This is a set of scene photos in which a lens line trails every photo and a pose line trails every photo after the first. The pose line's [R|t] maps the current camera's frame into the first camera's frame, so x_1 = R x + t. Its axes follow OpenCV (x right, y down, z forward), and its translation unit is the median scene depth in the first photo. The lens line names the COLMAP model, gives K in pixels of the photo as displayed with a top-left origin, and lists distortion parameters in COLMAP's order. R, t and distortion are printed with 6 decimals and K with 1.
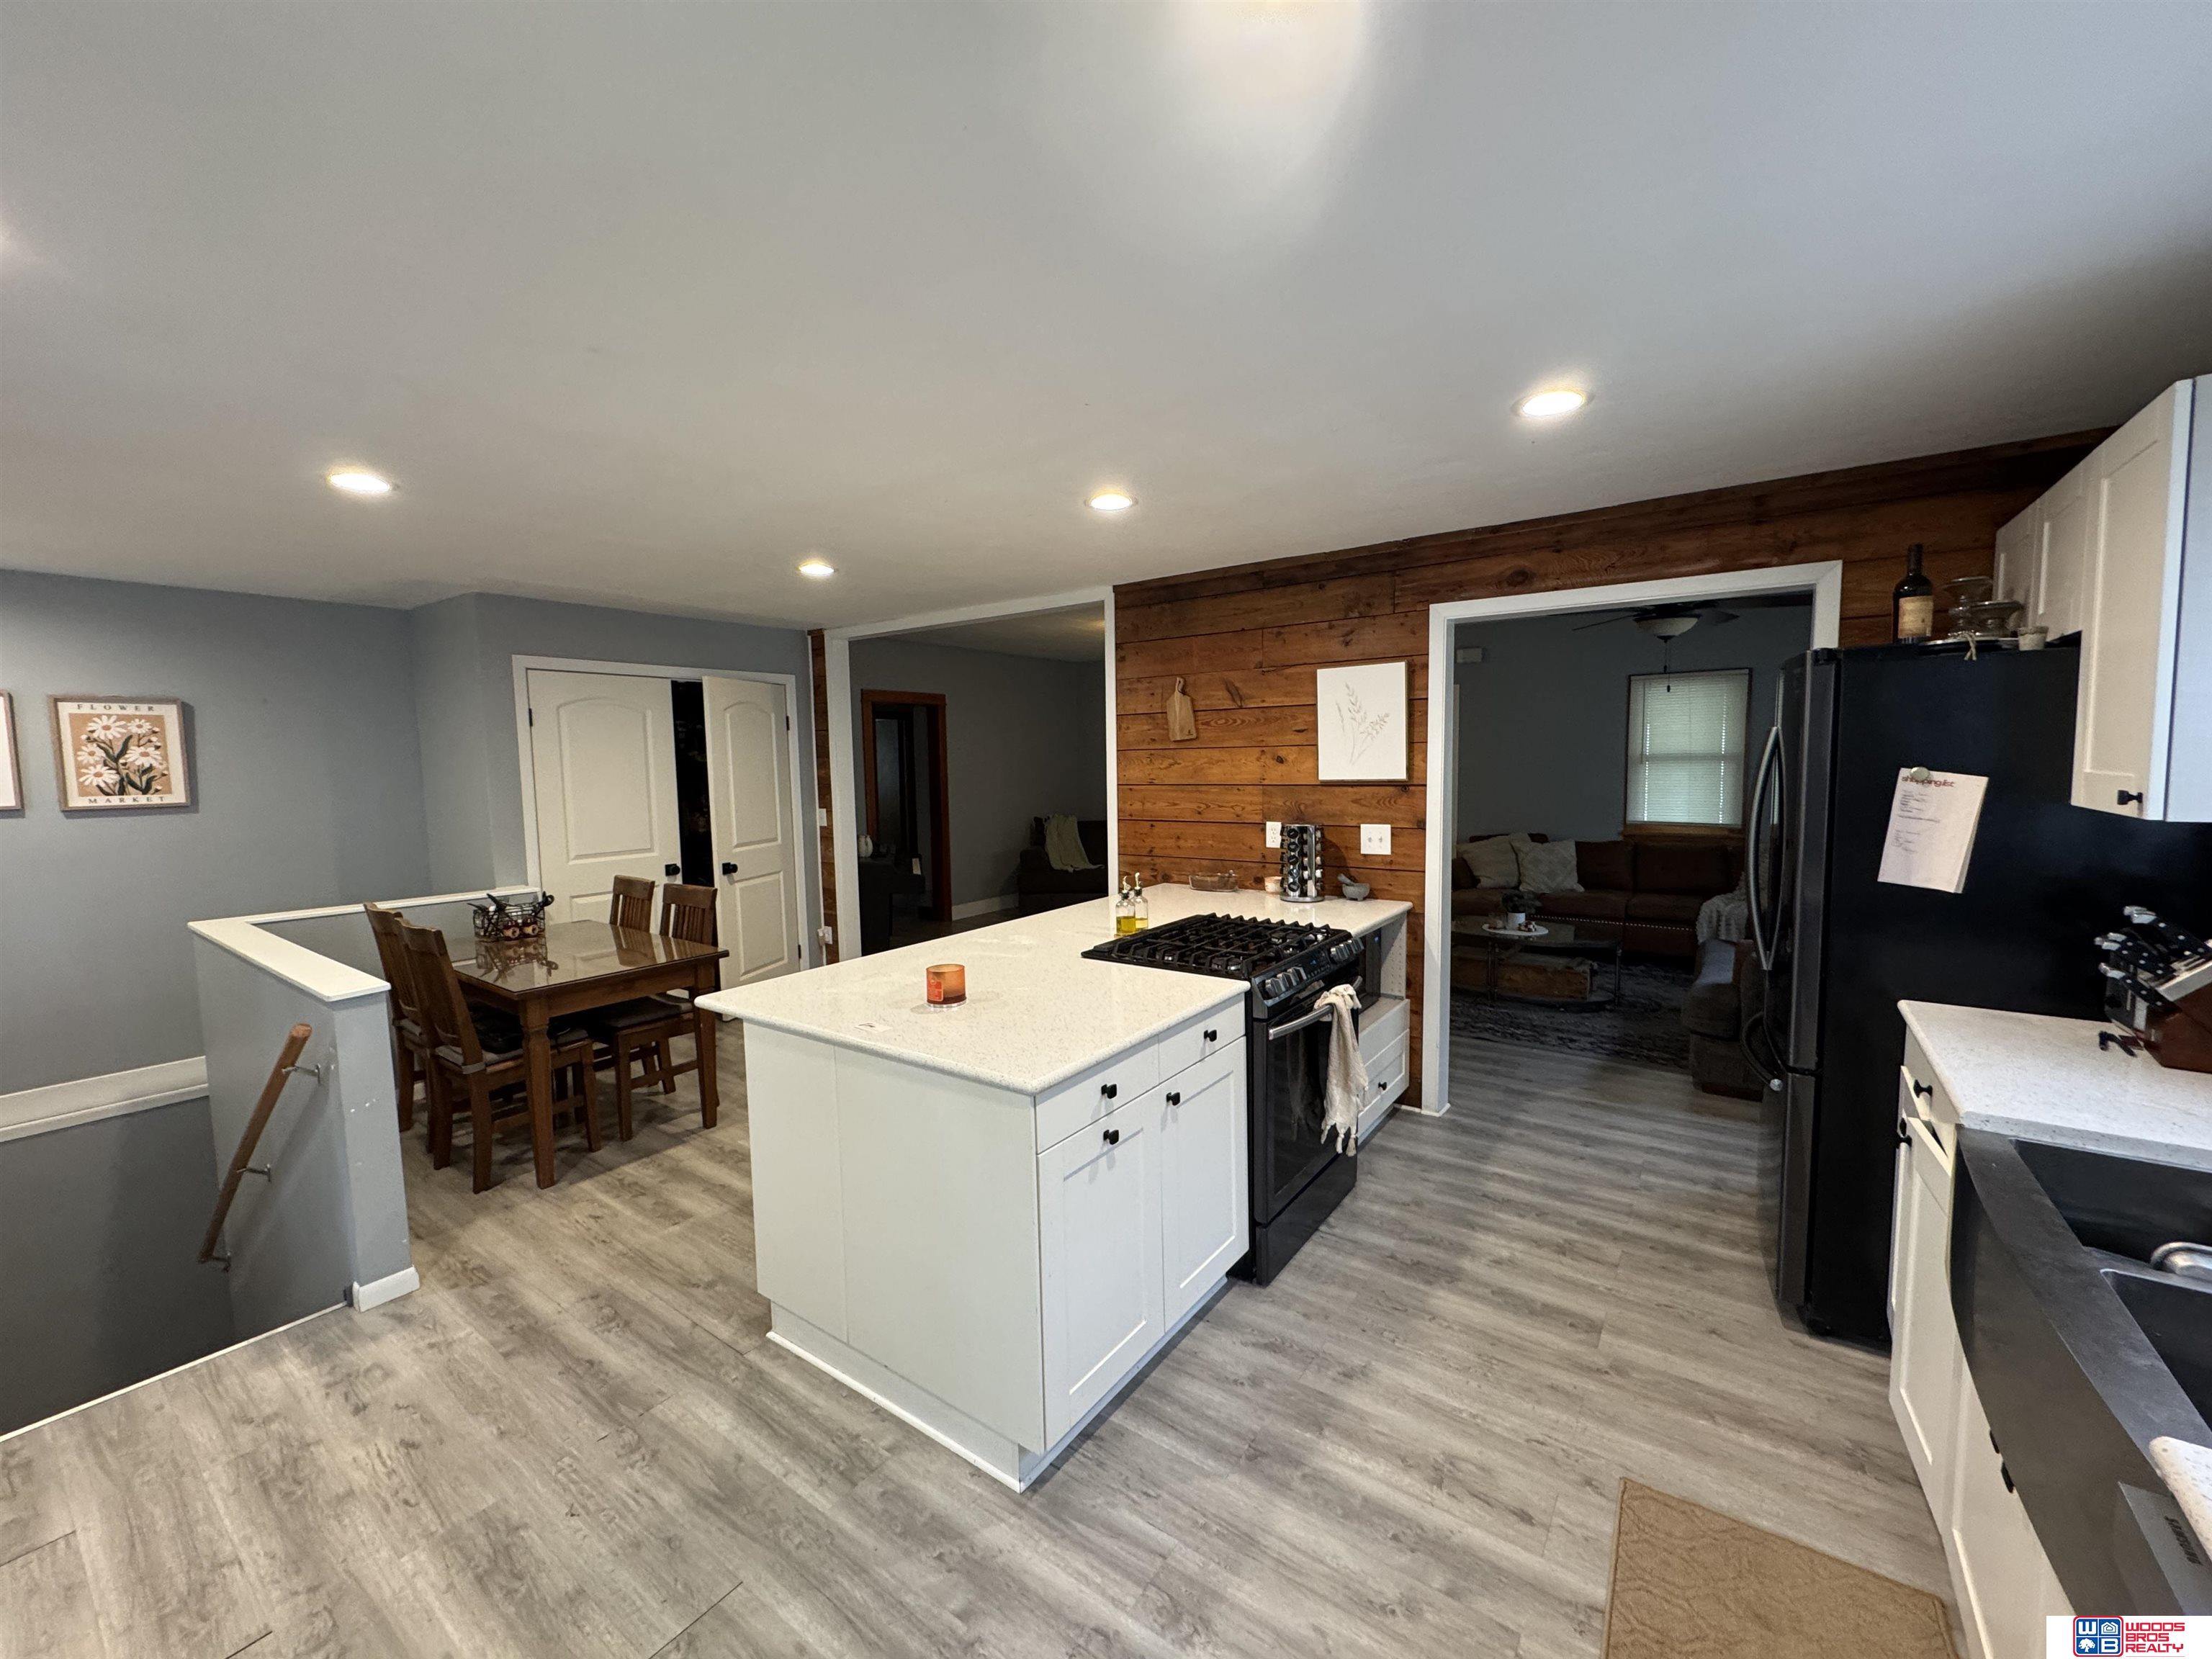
lens RADIAL K [[888.9, 0, 1106.2], [0, 888.9, 825.6], [0, 0, 1]] dist [-0.003246, -0.000005]
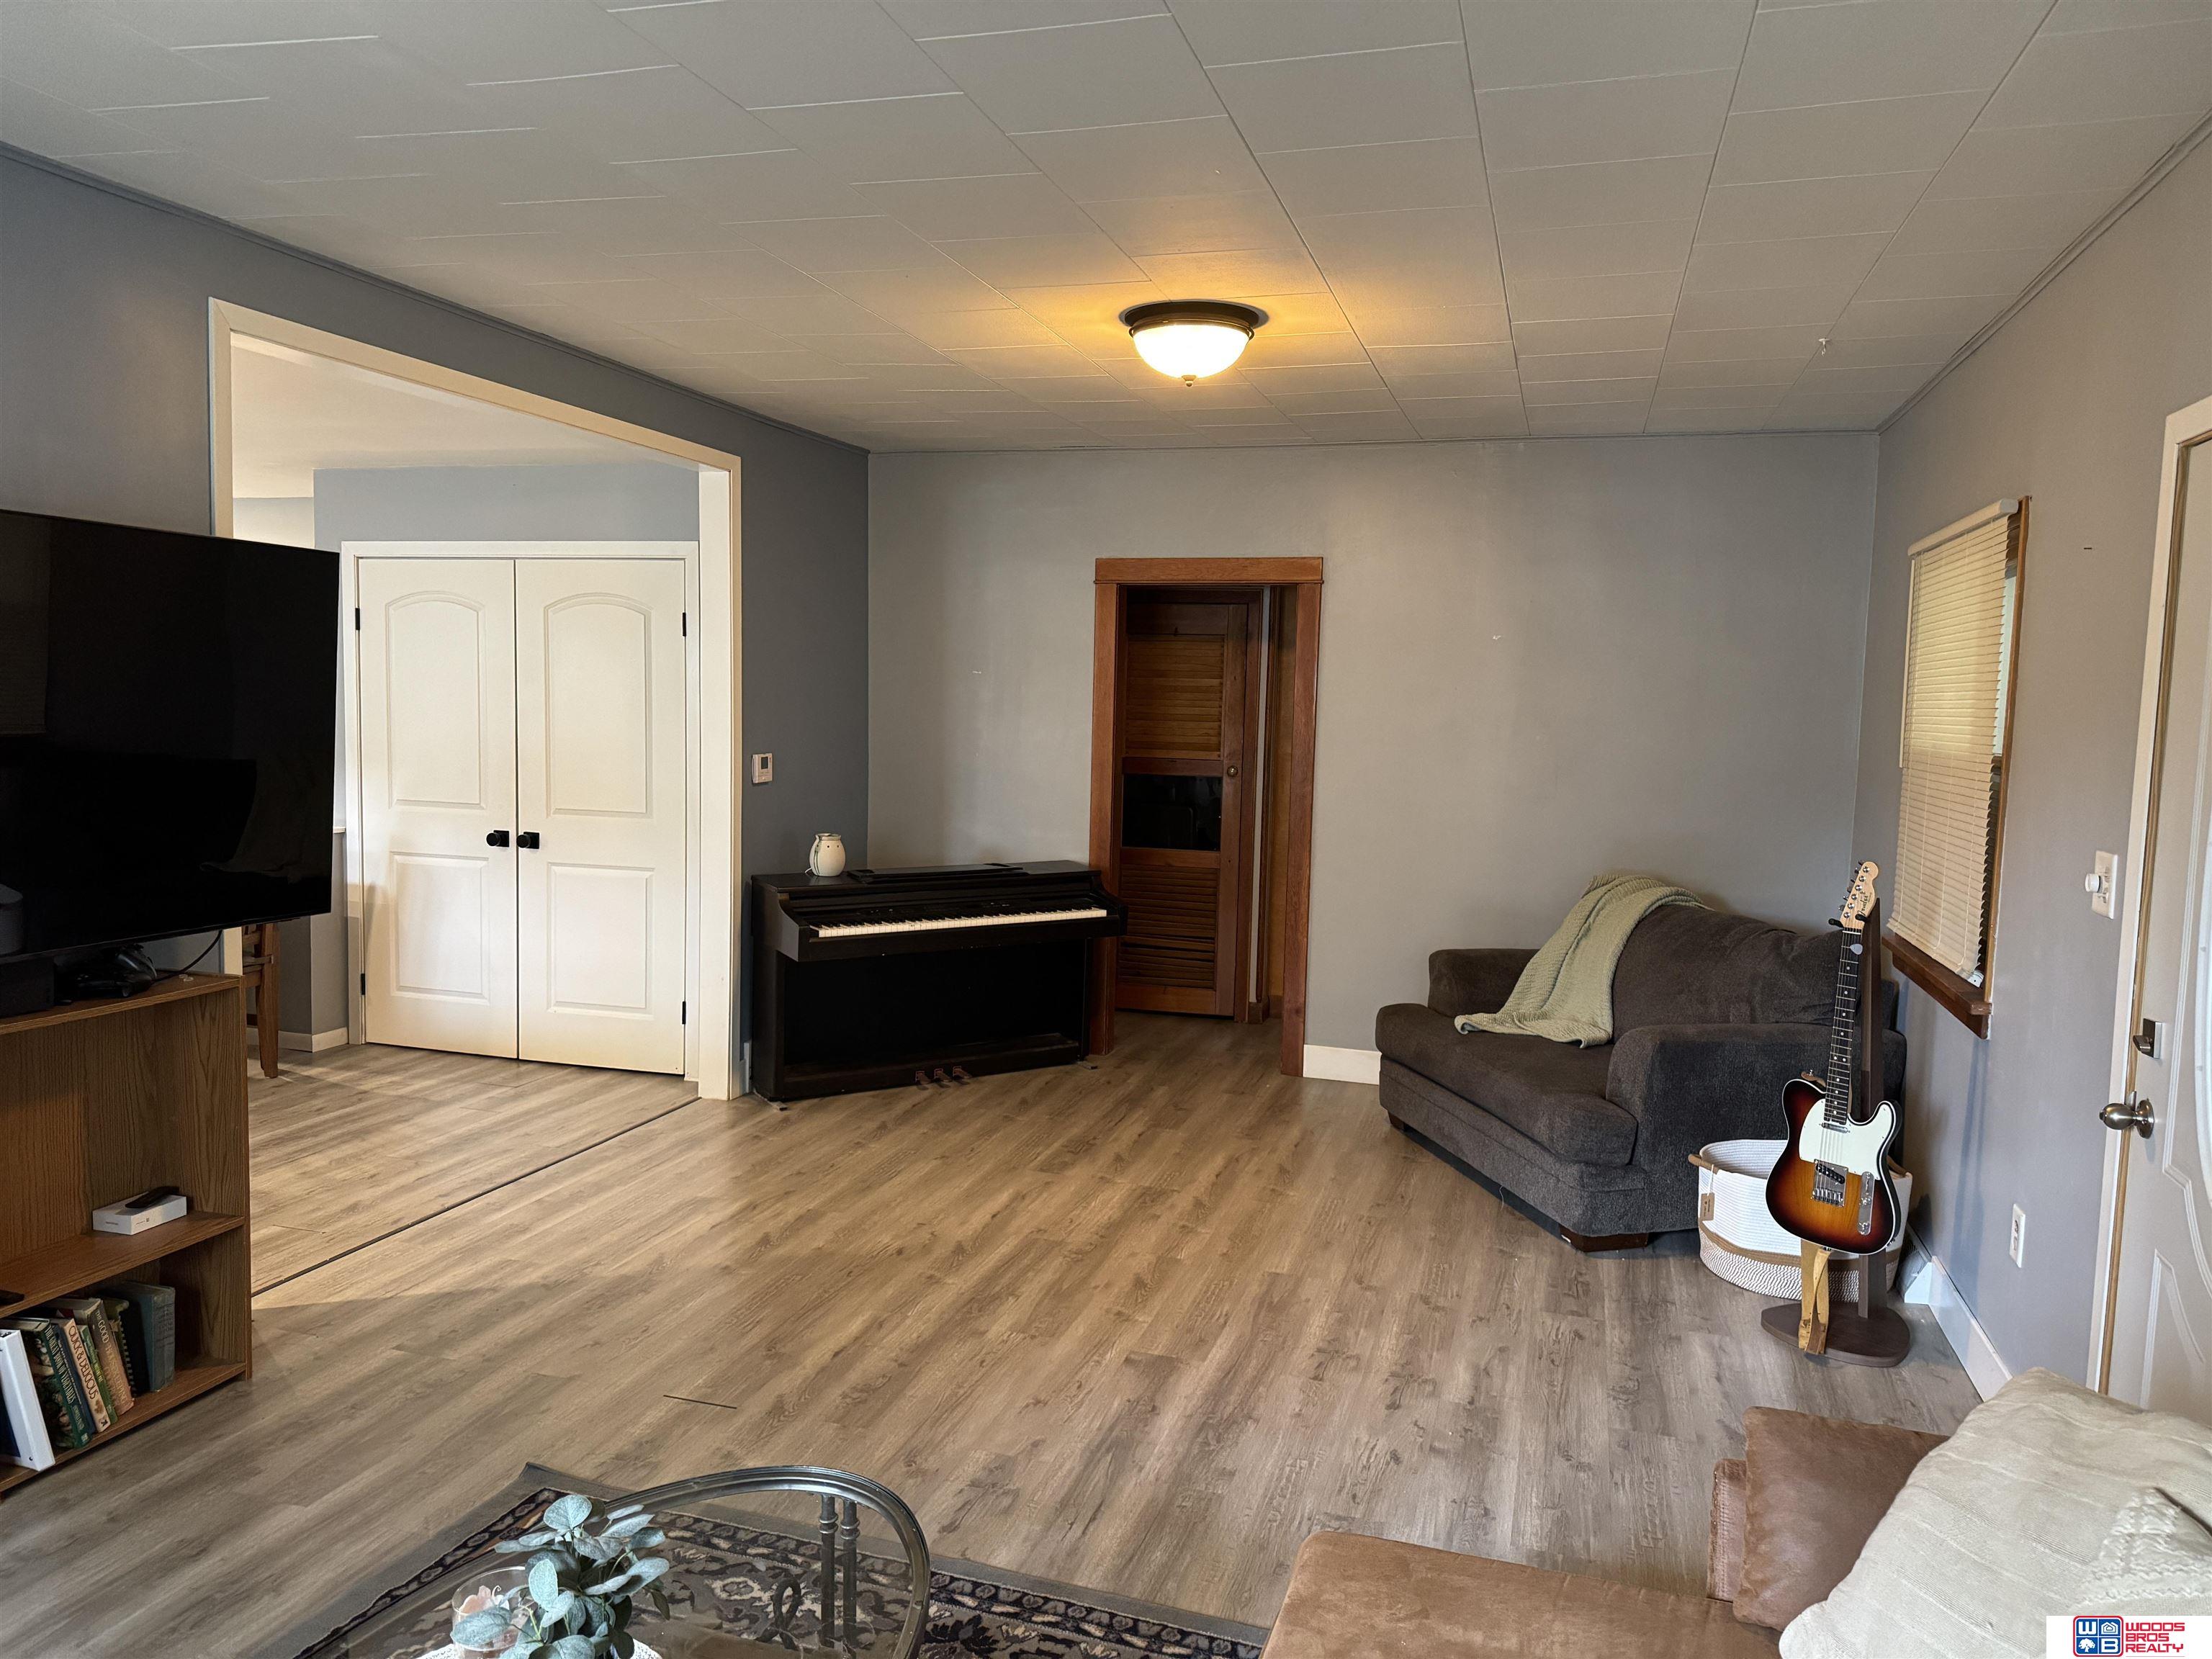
lens RADIAL K [[1555.2, 0, 1097.5], [0, 1555.2, 816.9], [0, 0, 1]] dist [0.080993, -0.101429]
pose [[0.318272, 0.097360, -0.942987, 1.081903], [-0.103732, 0.992316, 0.067442, -0.130761], [0.942307, 0.076353, 0.325926, 1.397914]]
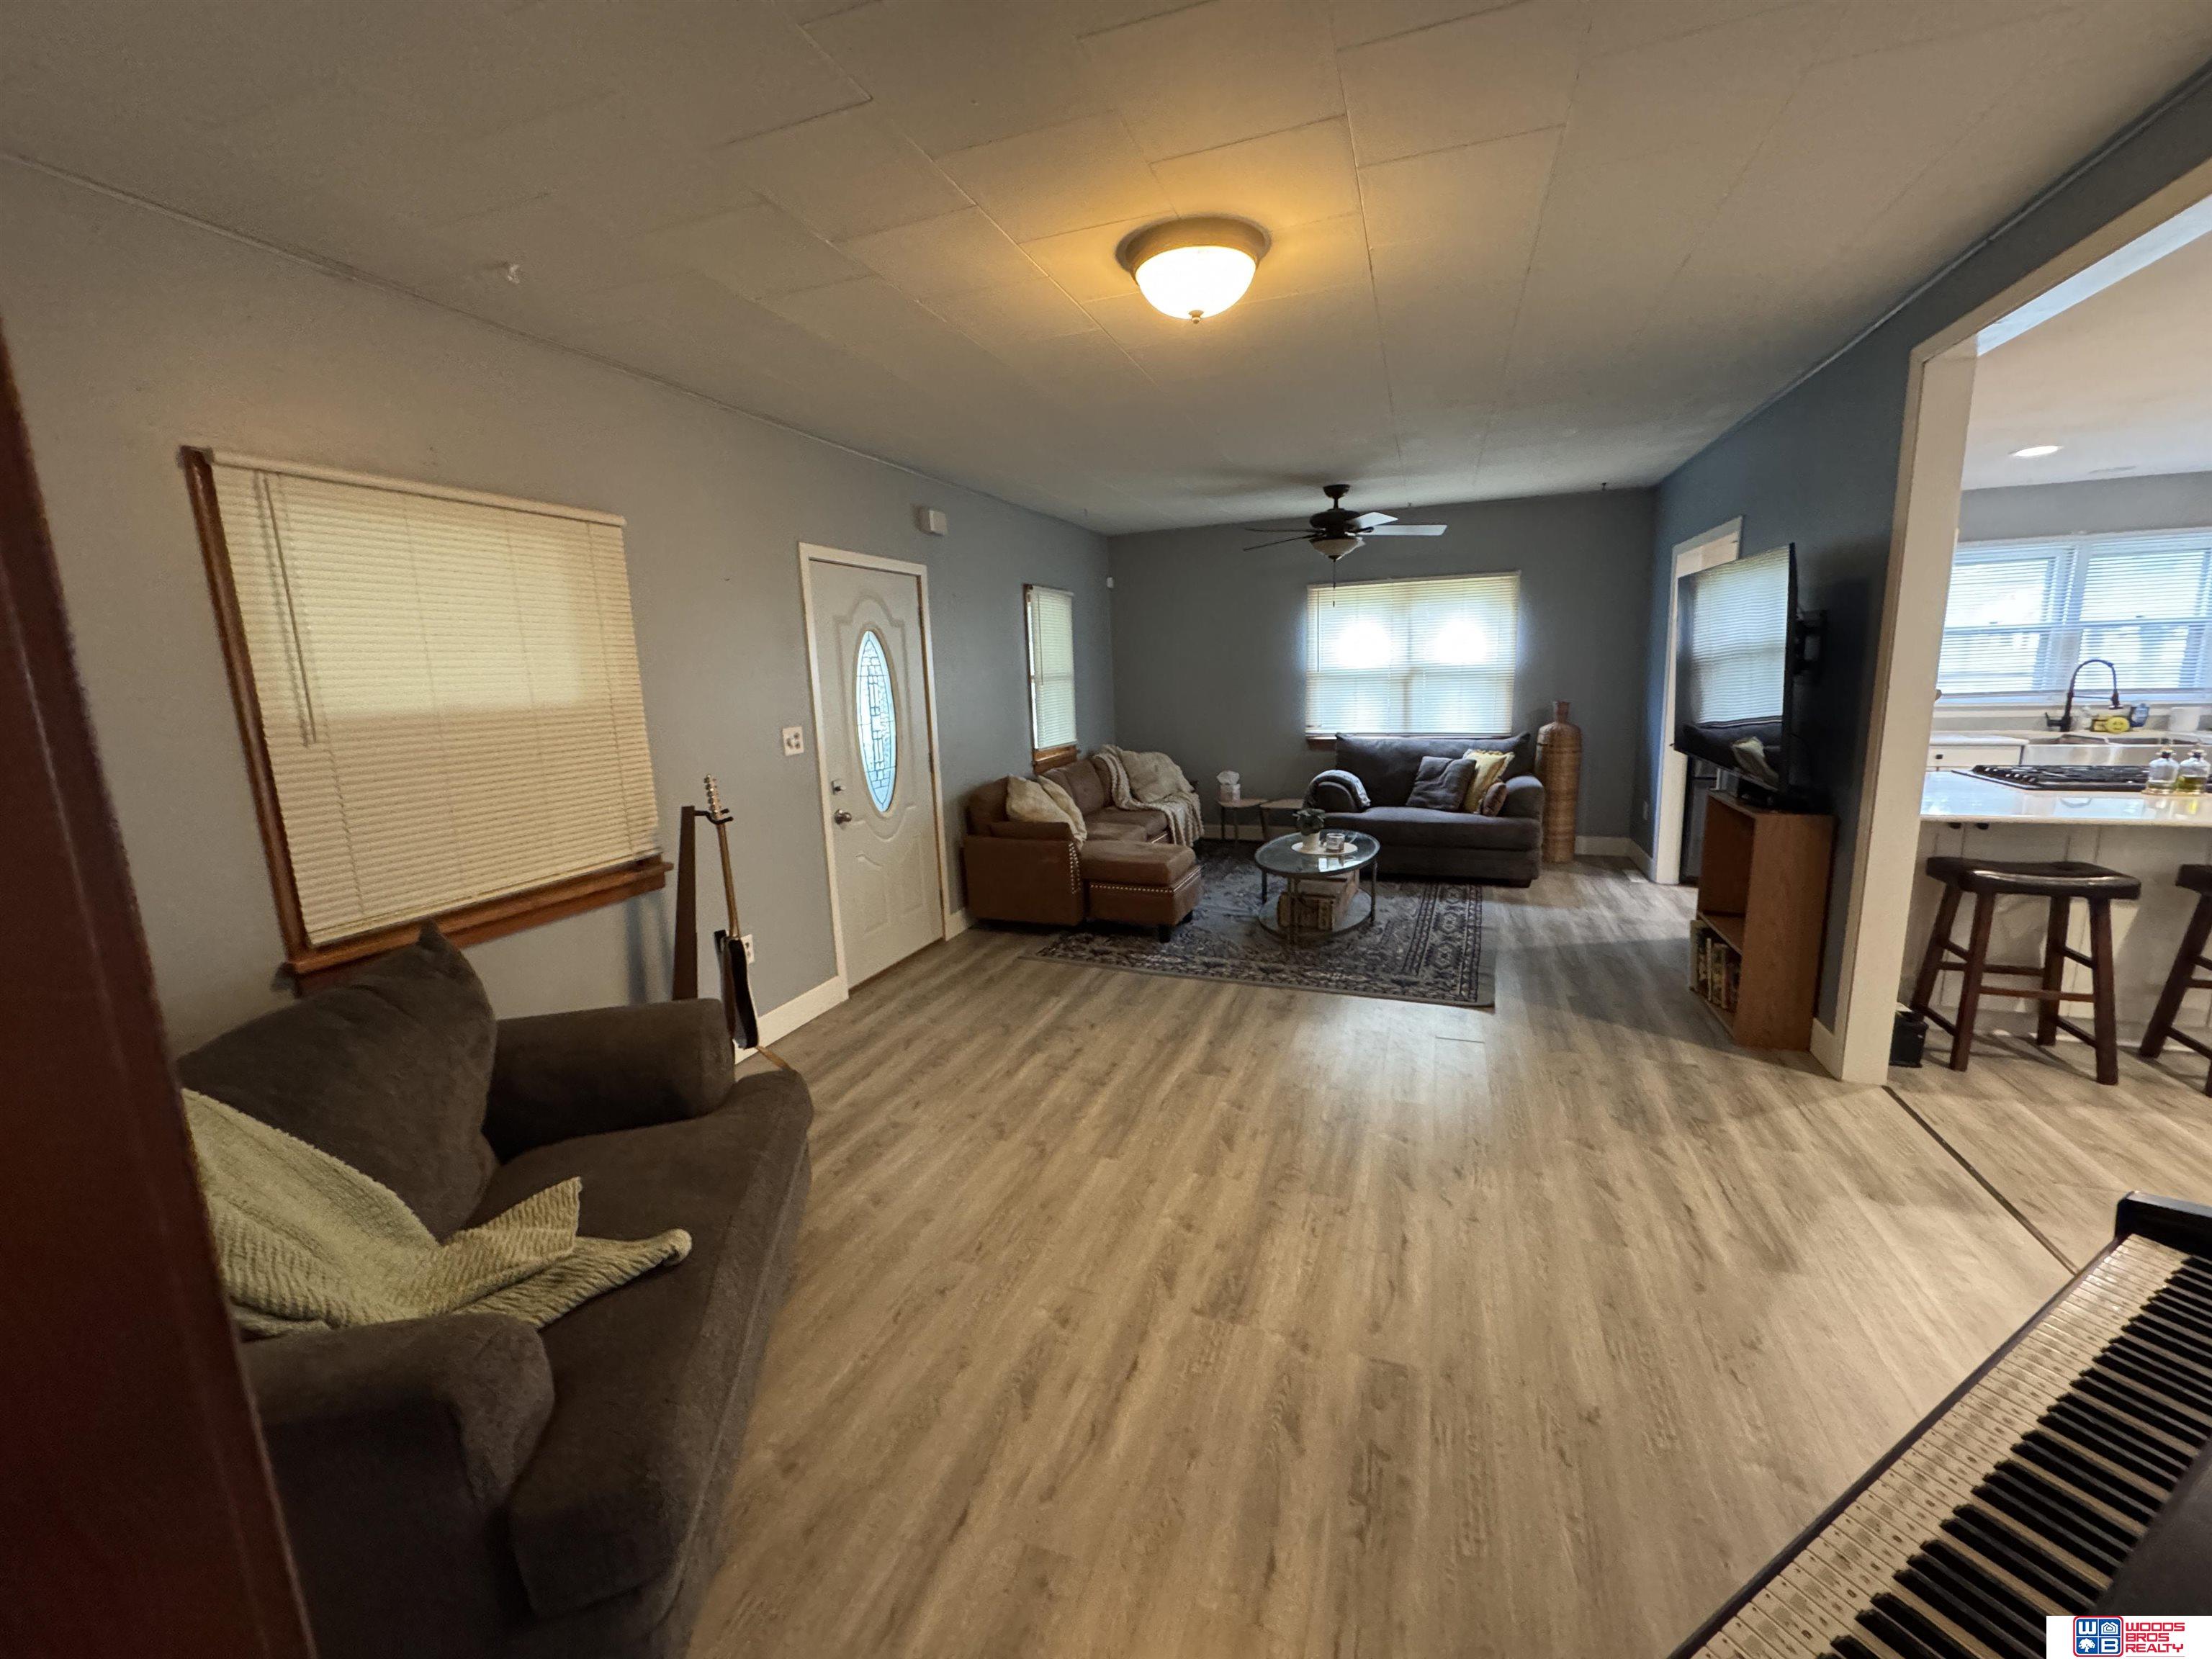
lens RADIAL K [[888.9, 0, 1105.2], [0, 888.9, 821.0], [0, 0, 1]] dist [-0.003246, -0.000005]
pose [[-0.266027, -0.140884, 0.953615, -0.522434], [0.114215, 0.977687, 0.176302, -0.144461], [-0.957175, 0.155819, -0.244000, 2.033624]]
